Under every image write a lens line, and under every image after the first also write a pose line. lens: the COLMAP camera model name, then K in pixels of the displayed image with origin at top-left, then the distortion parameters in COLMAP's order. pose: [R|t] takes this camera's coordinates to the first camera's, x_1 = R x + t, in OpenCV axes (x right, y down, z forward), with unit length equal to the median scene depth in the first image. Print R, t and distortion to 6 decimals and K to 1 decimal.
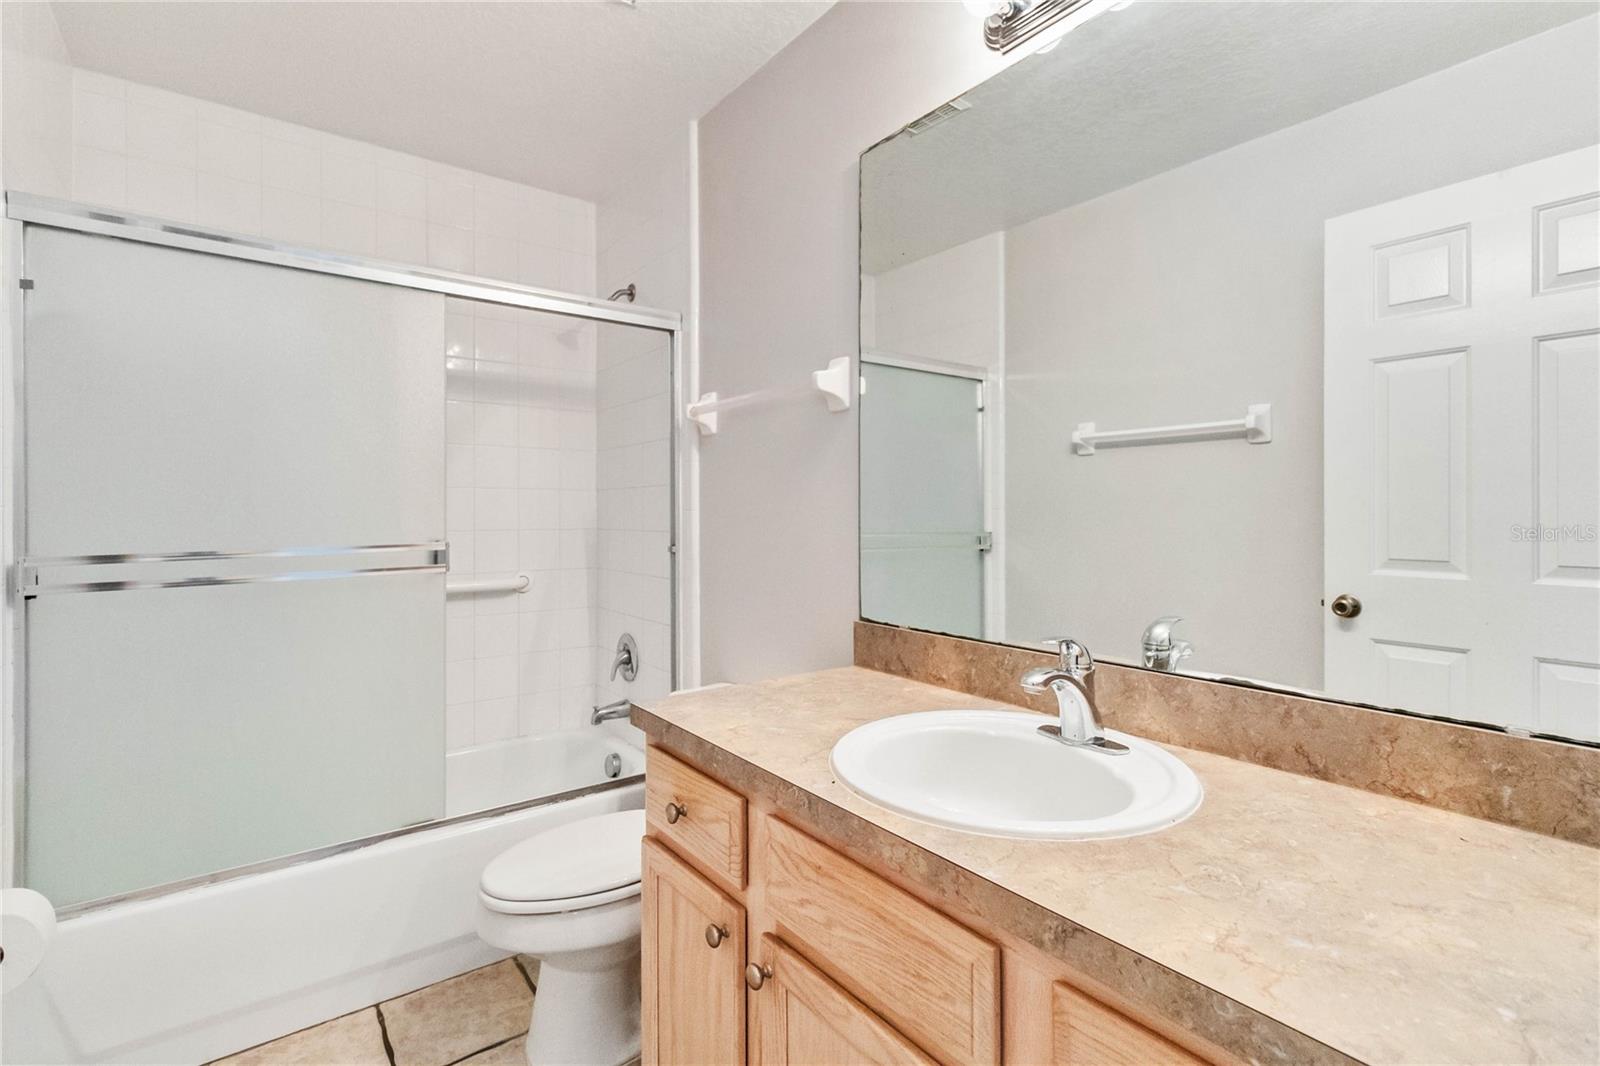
lens RADIAL K [[737.0, 0, 804.5], [0, 737.0, 521.4], [0, 0, 1]] dist [0.000569, 0.001060]
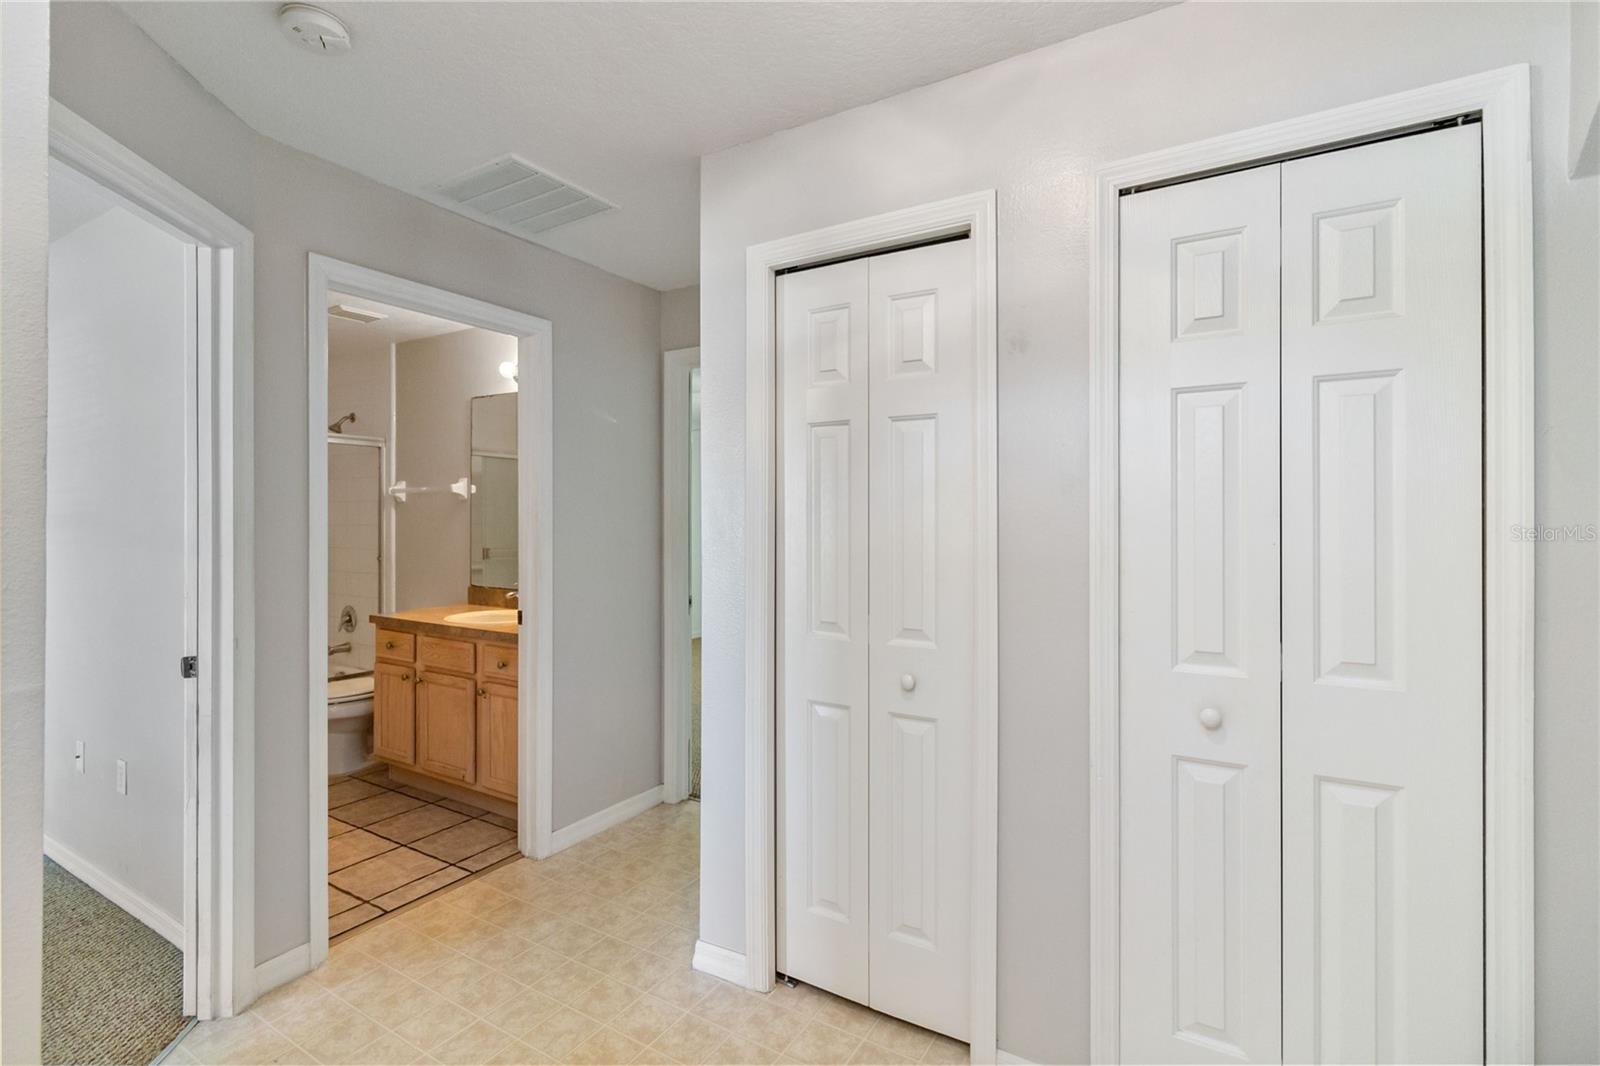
lens RADIAL K [[736.9, 0, 804.3], [0, 736.9, 515.9], [0, 0, 1]] dist [0.000003, 0.000610]
pose [[0.928753, 0.002467, 0.370691, 0.159688], [0.002410, 0.999917, -0.012694, -0.053832], [-0.370691, 0.012683, 0.928670, -1.384665]]
